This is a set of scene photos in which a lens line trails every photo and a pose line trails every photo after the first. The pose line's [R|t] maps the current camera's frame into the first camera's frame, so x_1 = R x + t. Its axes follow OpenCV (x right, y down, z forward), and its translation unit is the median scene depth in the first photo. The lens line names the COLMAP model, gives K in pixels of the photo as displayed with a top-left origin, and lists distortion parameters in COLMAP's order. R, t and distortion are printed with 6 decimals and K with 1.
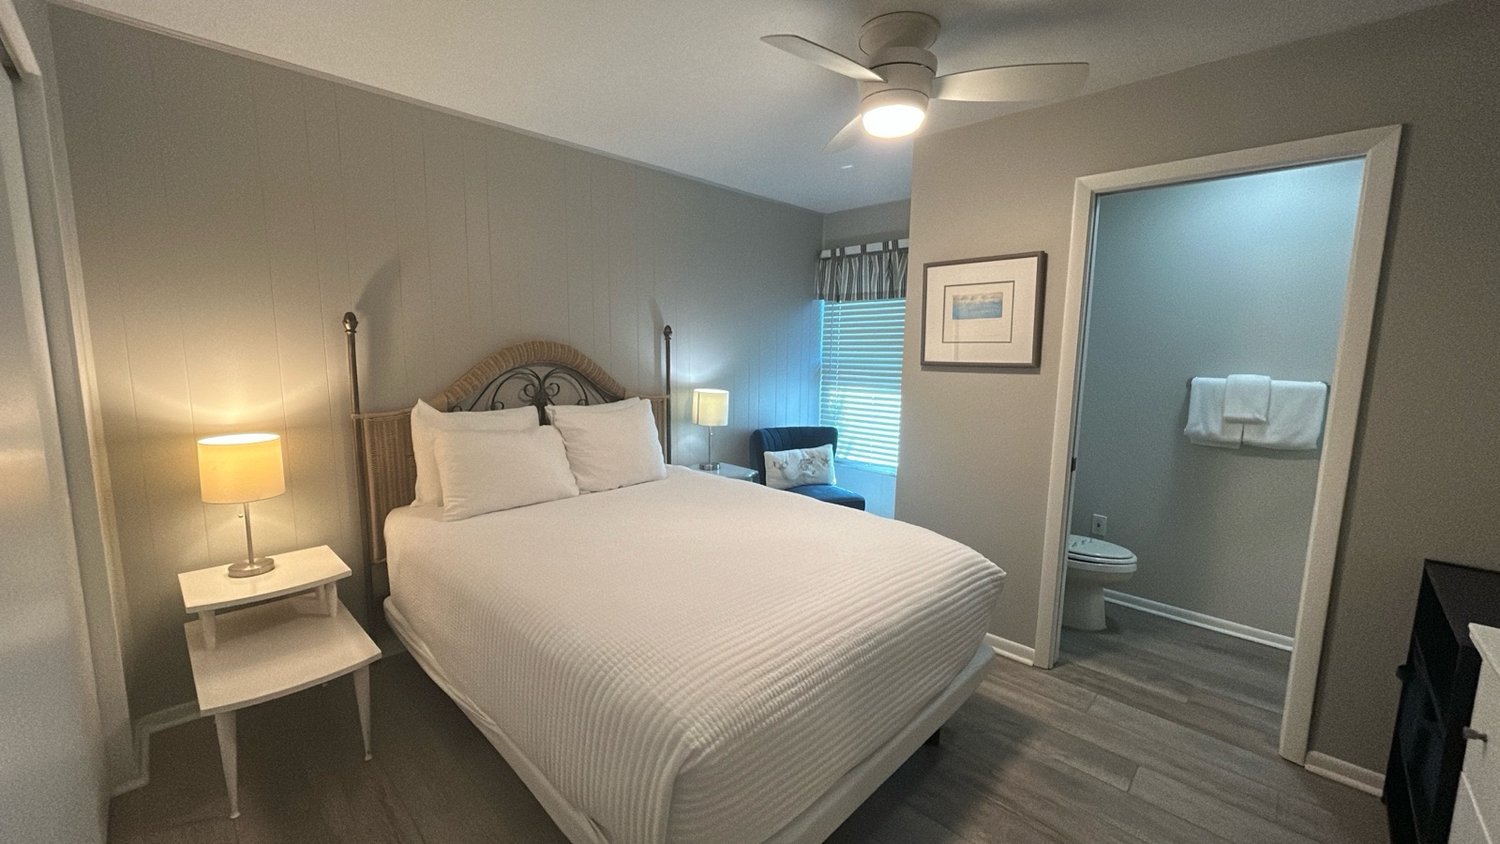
lens RADIAL K [[581.1, 0, 750.4], [0, 581.1, 430.6], [0, 0, 1]] dist [0.001006, 0.000067]
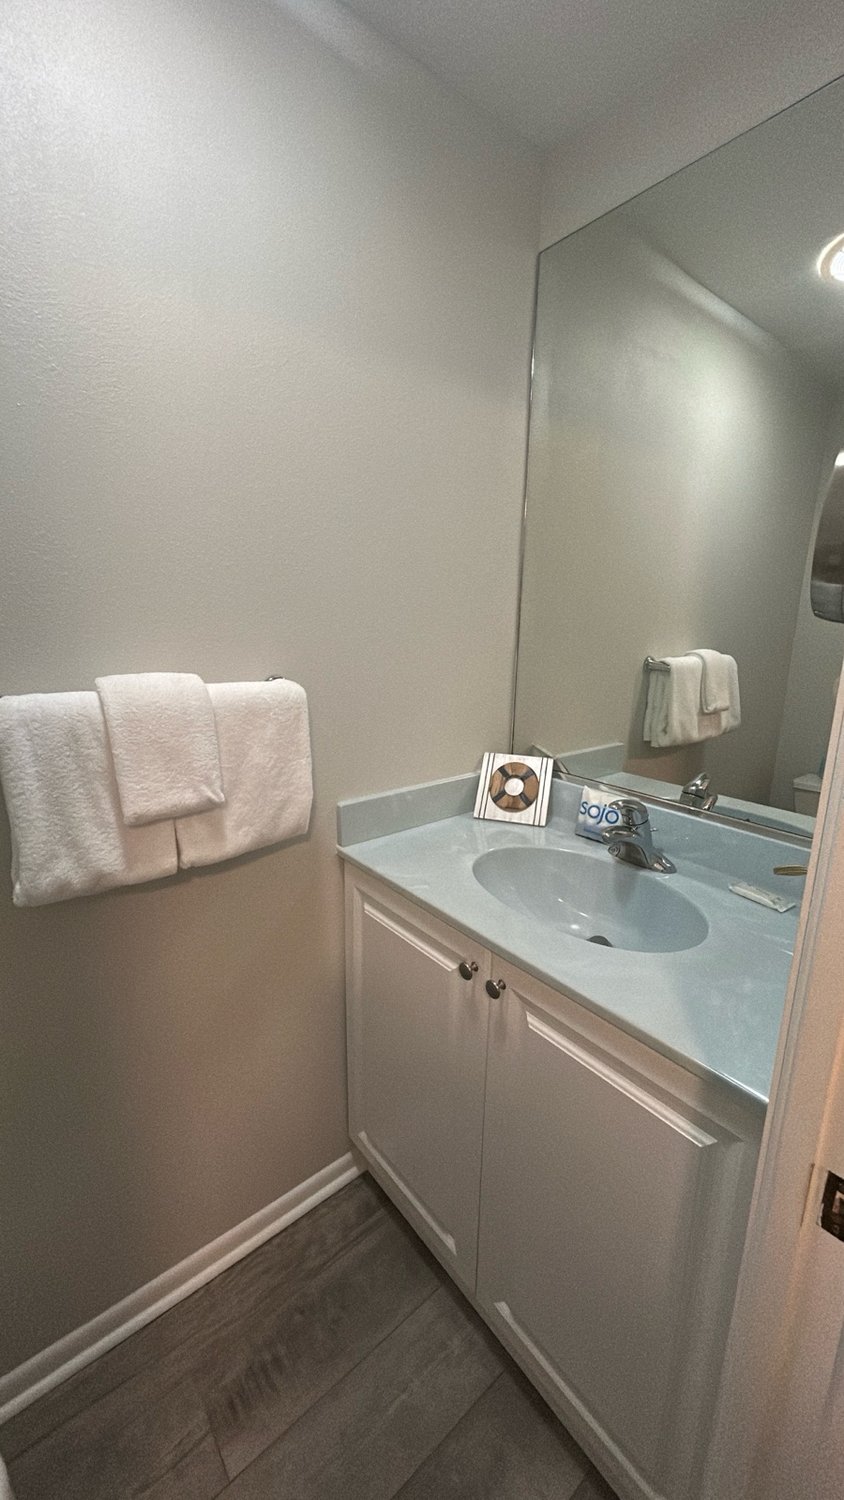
lens RADIAL K [[581.1, 0, 426.4], [0, 581.1, 752.6], [0, 0, 1]] dist [0.001006, 0.000067]
pose [[0.112725, -0.220822, 0.968778, 0.545335], [0.108413, 0.971905, 0.208920, -0.105098], [-0.987694, 0.081478, 0.133498, 0.806499]]
